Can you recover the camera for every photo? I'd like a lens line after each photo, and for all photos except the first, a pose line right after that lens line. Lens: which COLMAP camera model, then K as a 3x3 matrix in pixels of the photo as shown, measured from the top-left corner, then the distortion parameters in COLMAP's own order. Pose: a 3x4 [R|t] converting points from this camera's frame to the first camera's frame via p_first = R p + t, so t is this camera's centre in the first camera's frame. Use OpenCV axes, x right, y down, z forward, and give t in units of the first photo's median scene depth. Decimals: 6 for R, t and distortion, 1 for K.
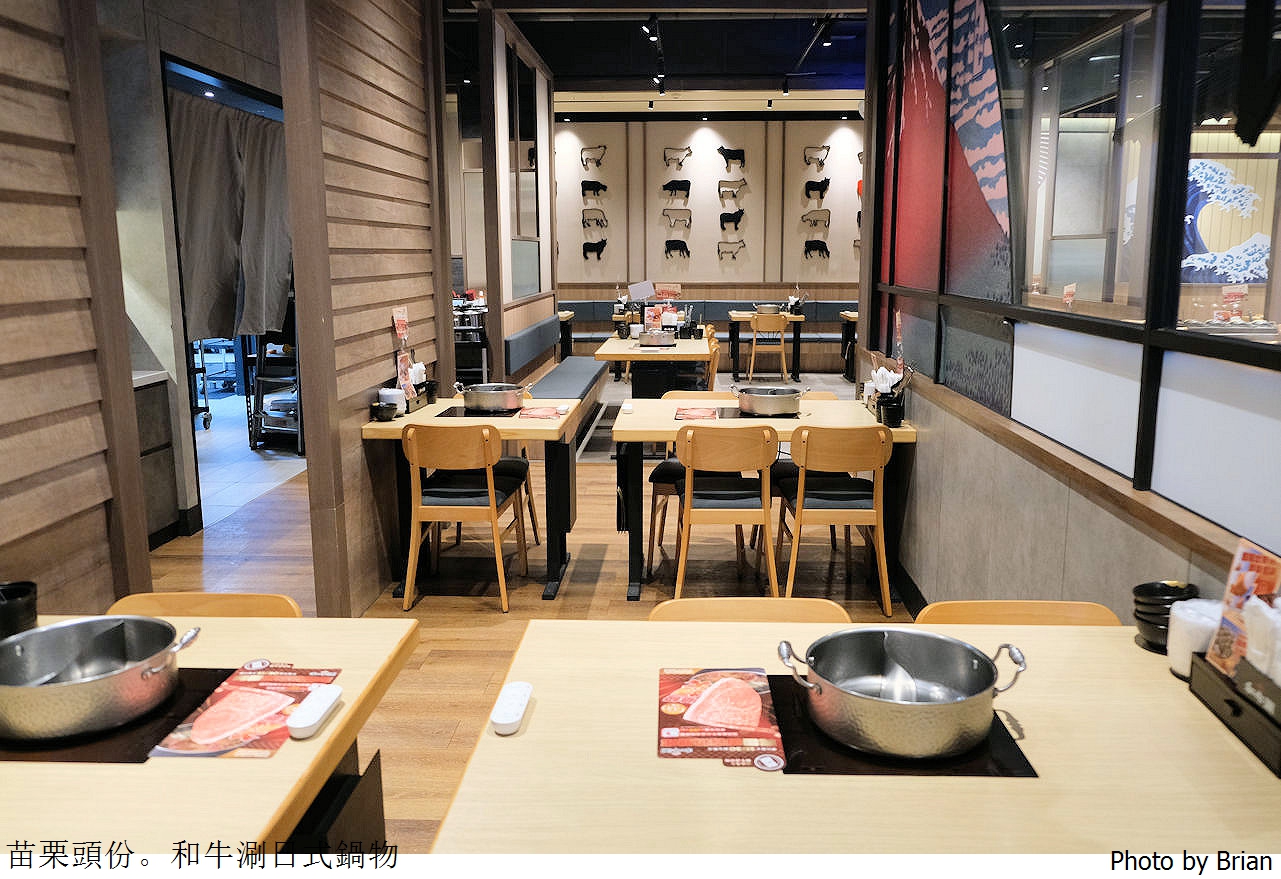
lens RADIAL K [[1000.6, 0, 641.3], [0, 1000.6, 434.0], [0, 0, 1]] dist [-0.044737, 0.040096]
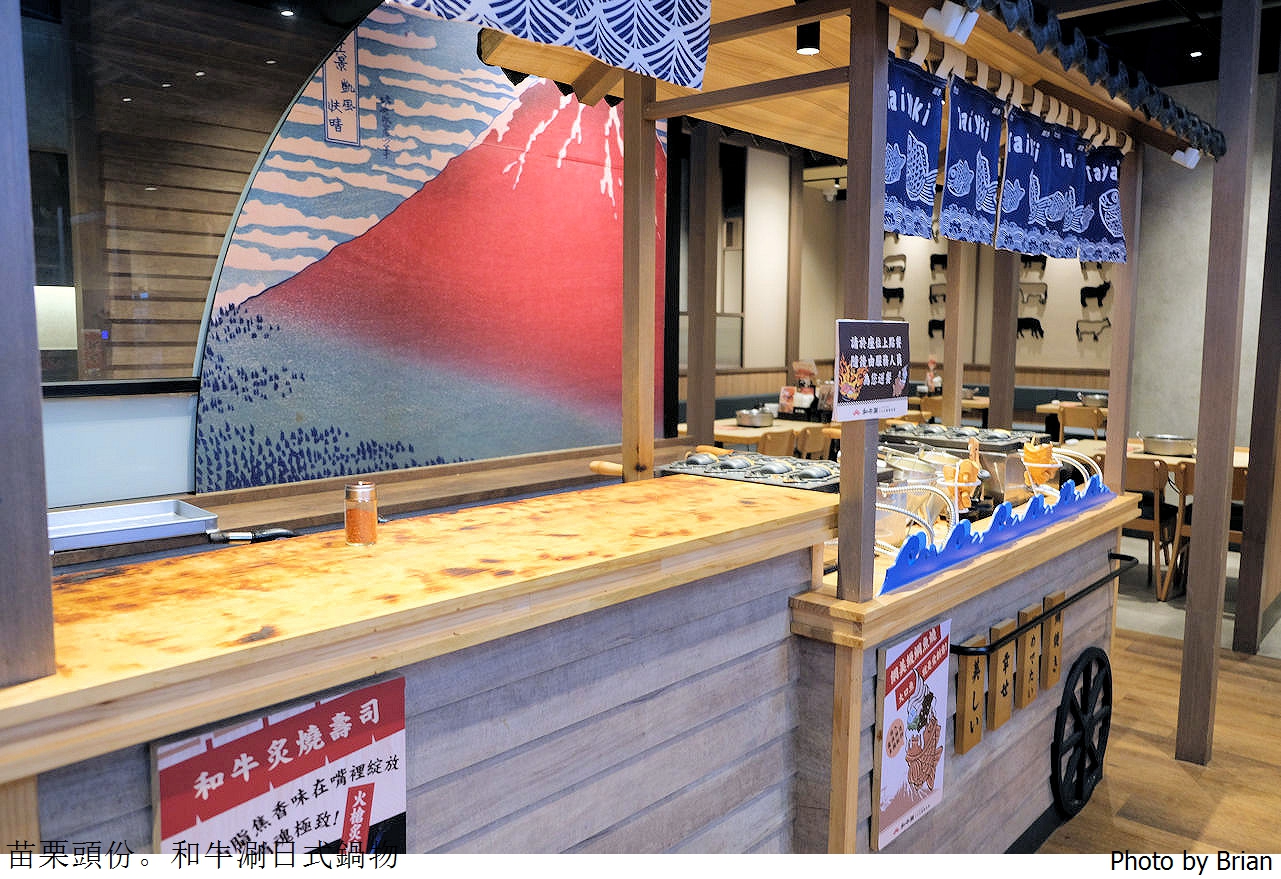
lens RADIAL K [[1000.6, 0, 638.4], [0, 1000.6, 439.5], [0, 0, 1]] dist [-0.044737, 0.040096]
pose [[0.779826, 0.081249, -0.620701, 0.319692], [-0.124271, 0.991900, -0.026291, -0.022949], [0.613537, 0.097638, 0.783606, 0.117329]]
